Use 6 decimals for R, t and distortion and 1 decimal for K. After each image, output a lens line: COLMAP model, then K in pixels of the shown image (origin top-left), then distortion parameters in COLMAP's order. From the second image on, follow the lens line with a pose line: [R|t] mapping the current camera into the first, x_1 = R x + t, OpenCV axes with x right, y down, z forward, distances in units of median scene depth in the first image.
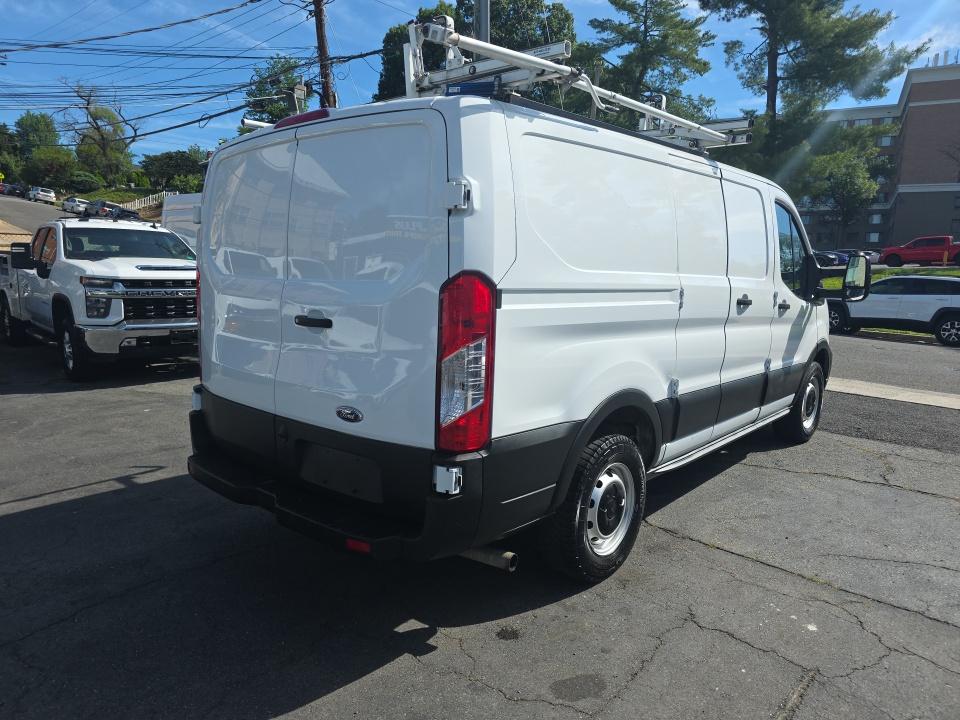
lens RADIAL K [[656.8, 0, 469.3], [0, 656.8, 361.4], [0, 0, 1]] dist [0.040459, -0.023517]
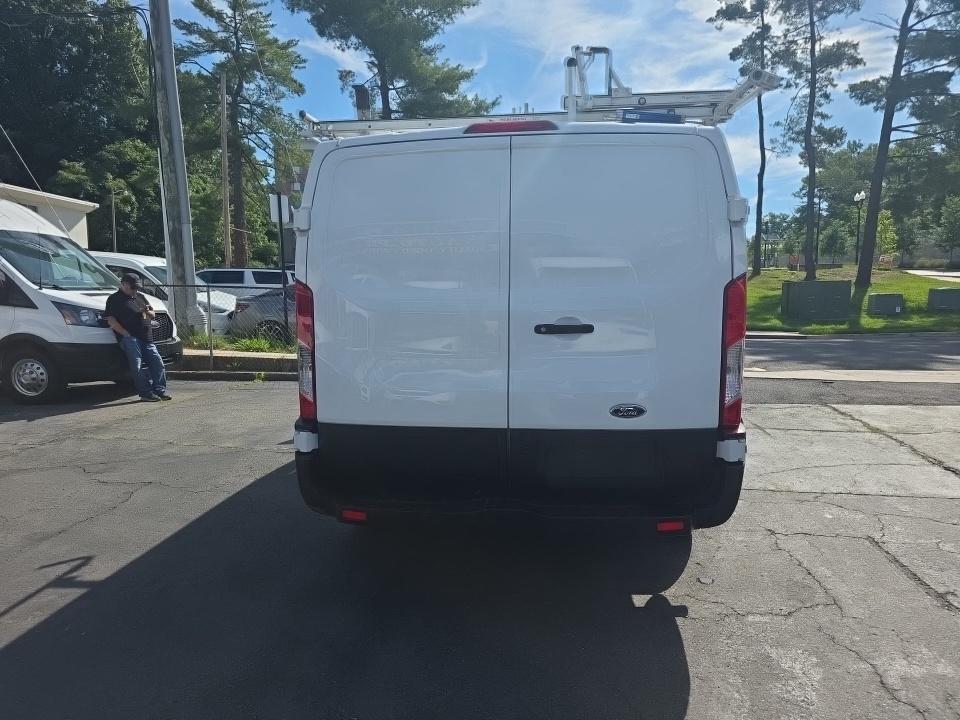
lens RADIAL K [[656.8, 0, 469.3], [0, 656.8, 361.4], [0, 0, 1]] dist [0.040459, -0.023517]
pose [[0.814432, -0.095833, 0.572290, -0.100773], [0.107393, 0.994123, 0.013639, -0.004226], [-0.570234, 0.050352, 0.819938, 0.026843]]
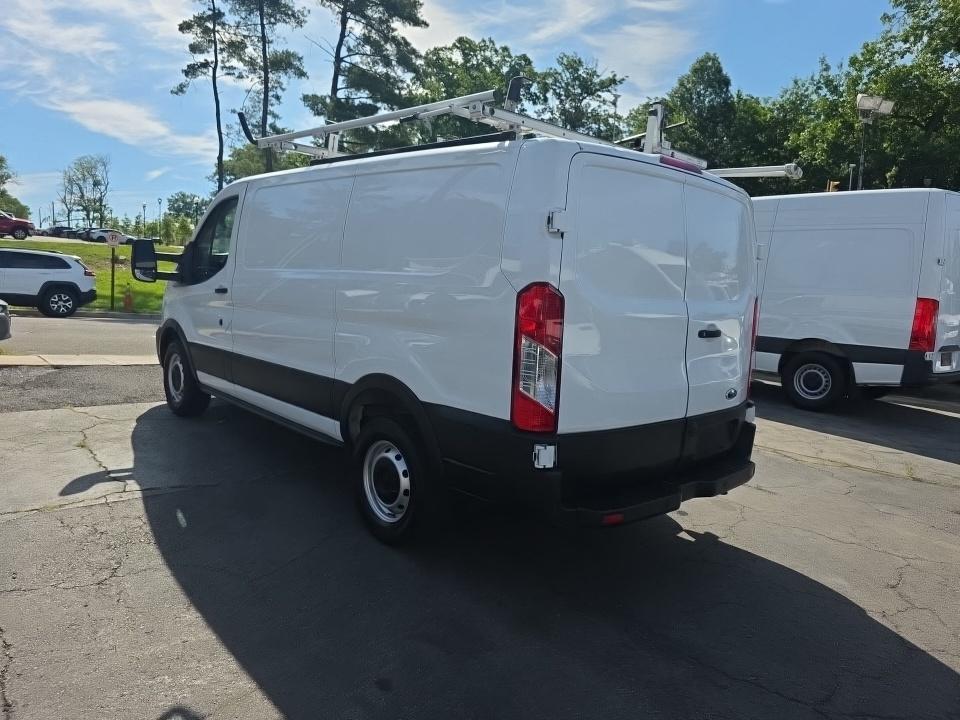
lens RADIAL K [[656.8, 0, 469.3], [0, 656.8, 361.4], [0, 0, 1]] dist [0.040459, -0.023517]
pose [[0.100015, -0.141792, 0.984831, -0.166433], [0.086321, 0.987298, 0.133381, -0.023286], [-0.991234, 0.071671, 0.110984, 0.141842]]
